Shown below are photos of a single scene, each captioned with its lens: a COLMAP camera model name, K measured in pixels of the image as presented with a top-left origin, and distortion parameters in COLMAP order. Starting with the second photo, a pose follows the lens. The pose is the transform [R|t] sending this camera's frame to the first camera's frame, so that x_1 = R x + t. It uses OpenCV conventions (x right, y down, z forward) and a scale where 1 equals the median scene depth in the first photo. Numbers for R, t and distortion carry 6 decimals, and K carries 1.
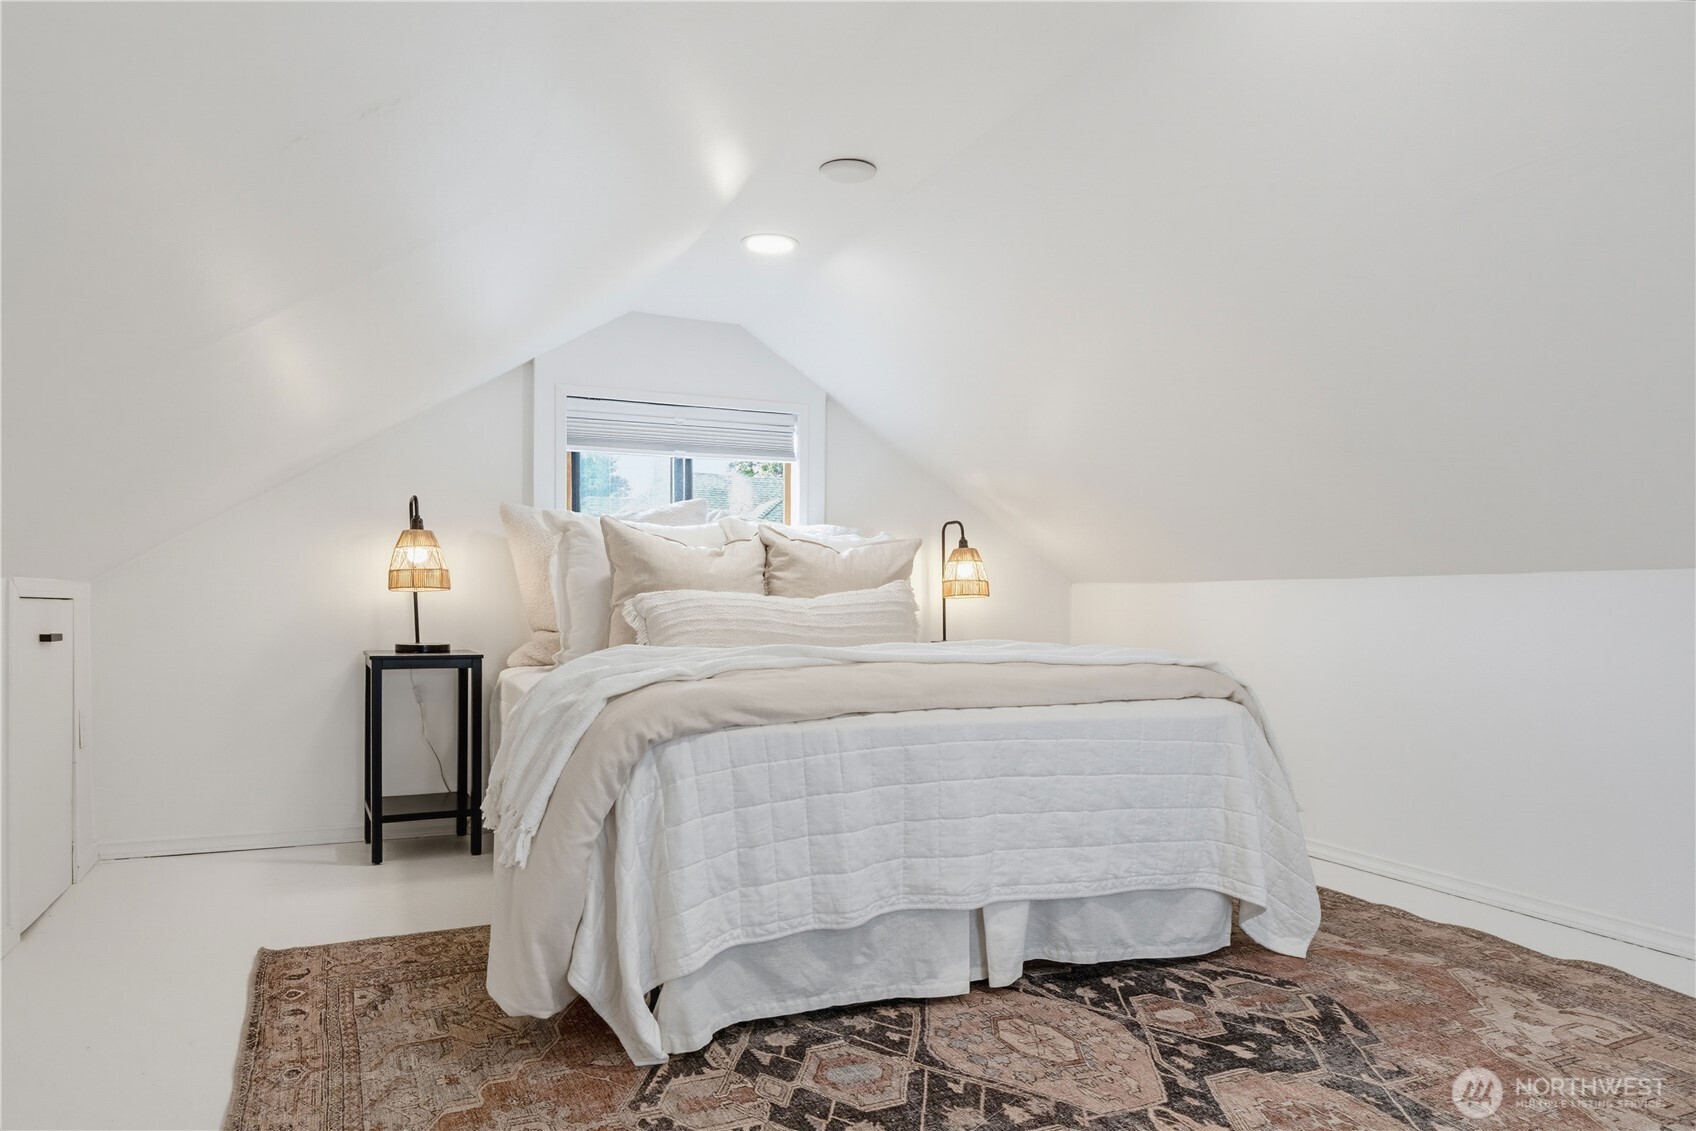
lens RADIAL K [[1102.9, 0, 849.4], [0, 1102.9, 571.3], [0, 0, 1]] dist [0.009262, -0.003730]
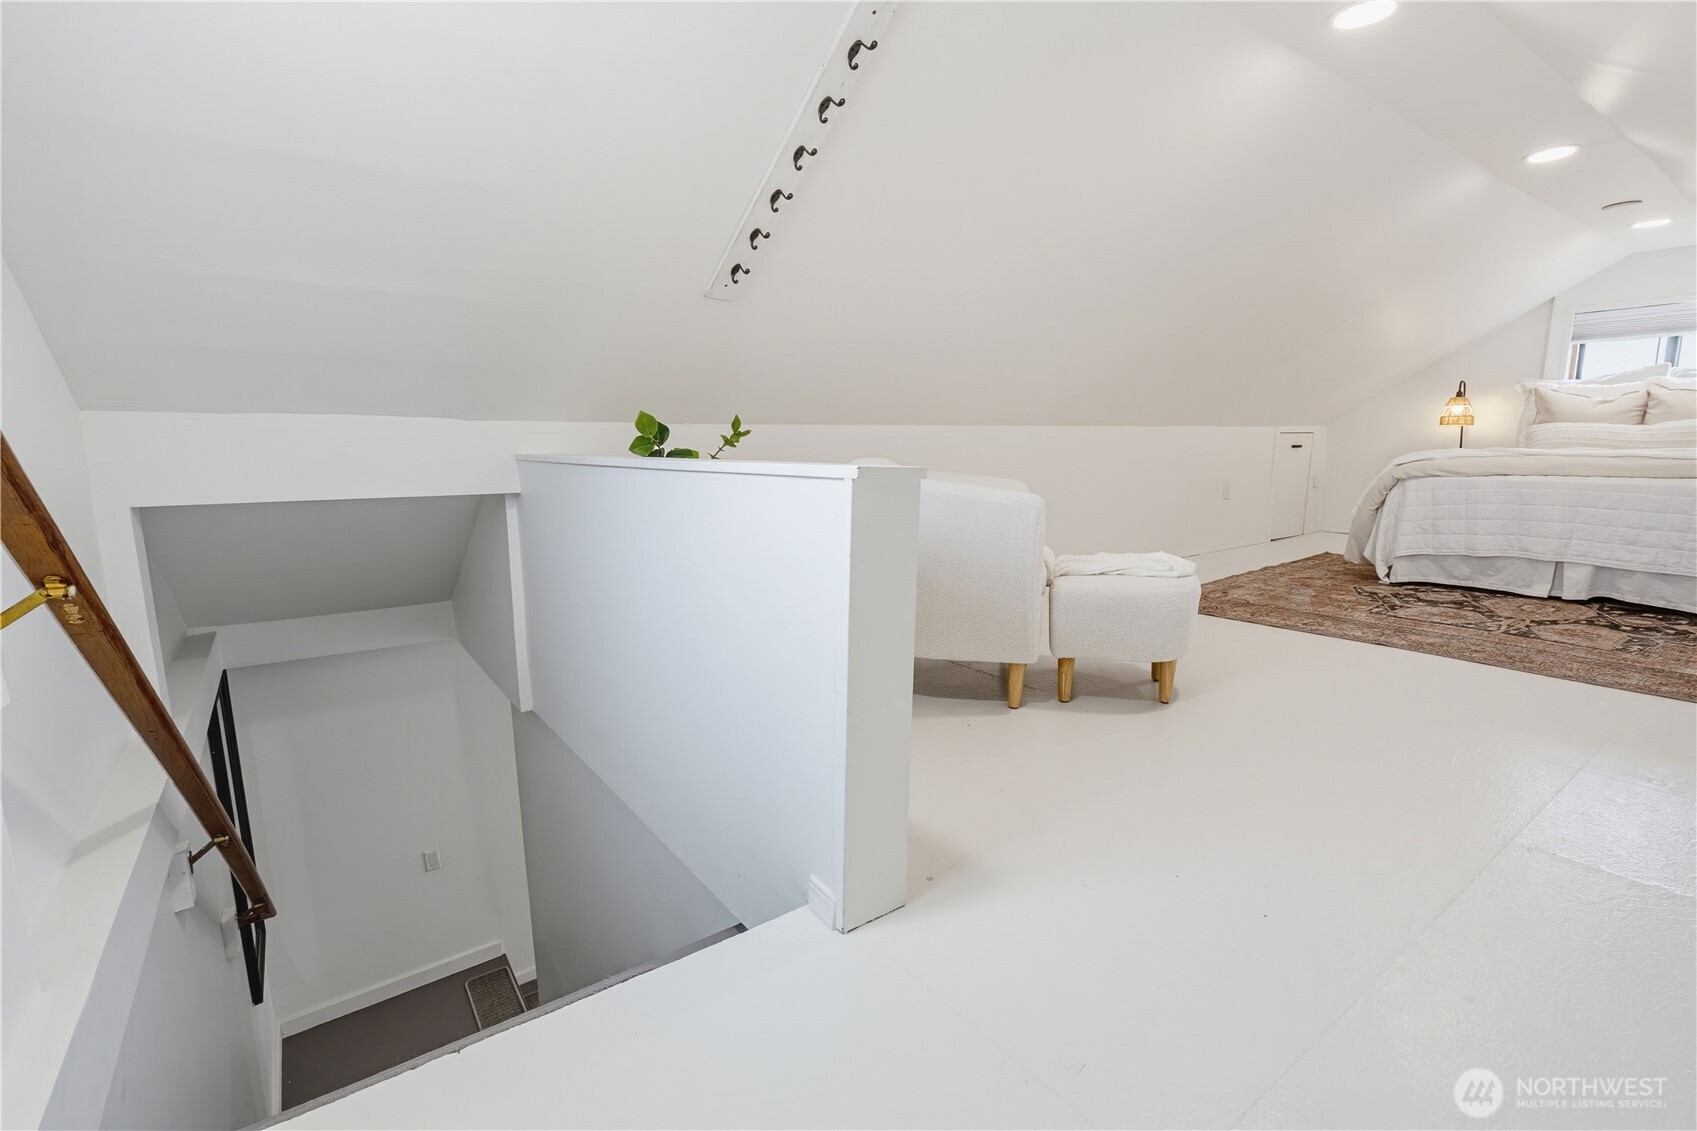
lens RADIAL K [[770.3, 0, 849.2], [0, 770.3, 570.4], [0, 0, 1]] dist [-0.000829, 0.000341]
pose [[0.204341, 0.153085, -0.966856, 1.342404], [0.040469, 0.985531, 0.164595, -0.001984], [0.978063, -0.072761, 0.195189, -0.739320]]
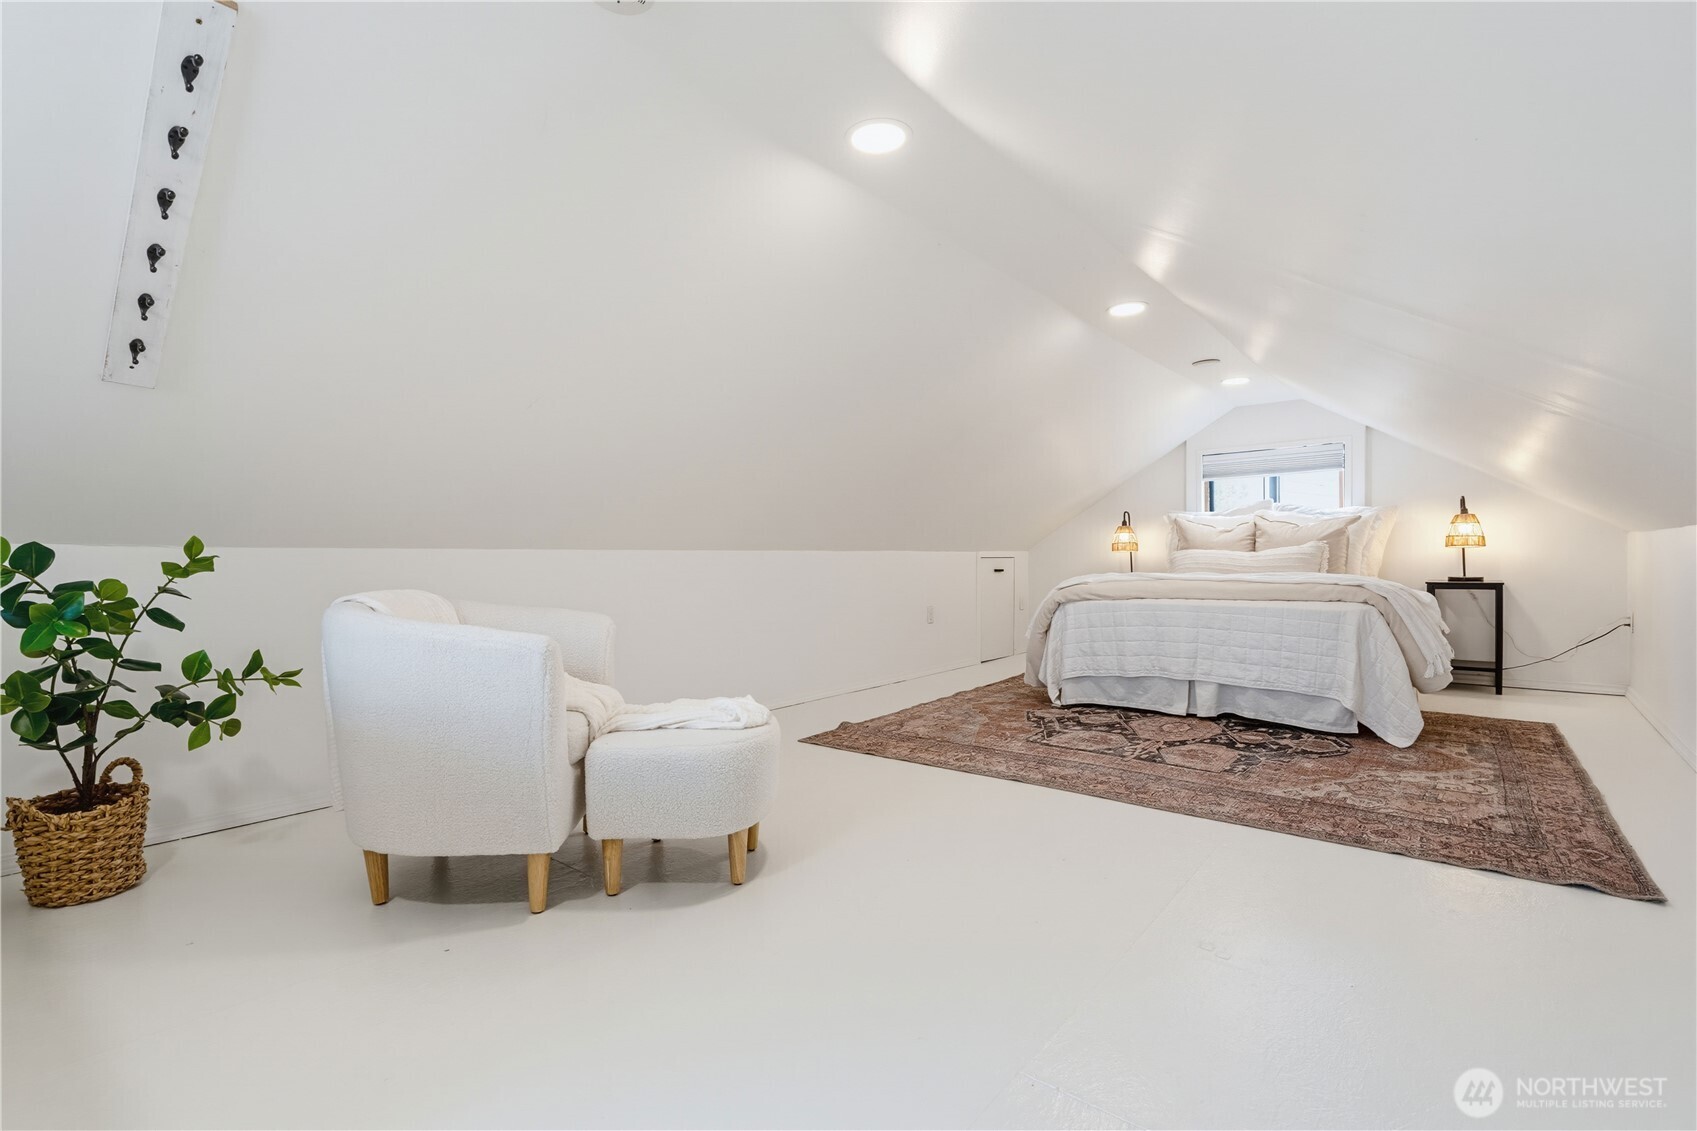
lens RADIAL K [[770.3, 0, 854.4], [0, 770.3, 566.4], [0, 0, 1]] dist [-0.000829, 0.000341]
pose [[0.443132, -0.006112, -0.896436, 1.274158], [0.039396, 0.999143, 0.012663, 0.005403], [0.895590, -0.040927, 0.442993, -0.376860]]
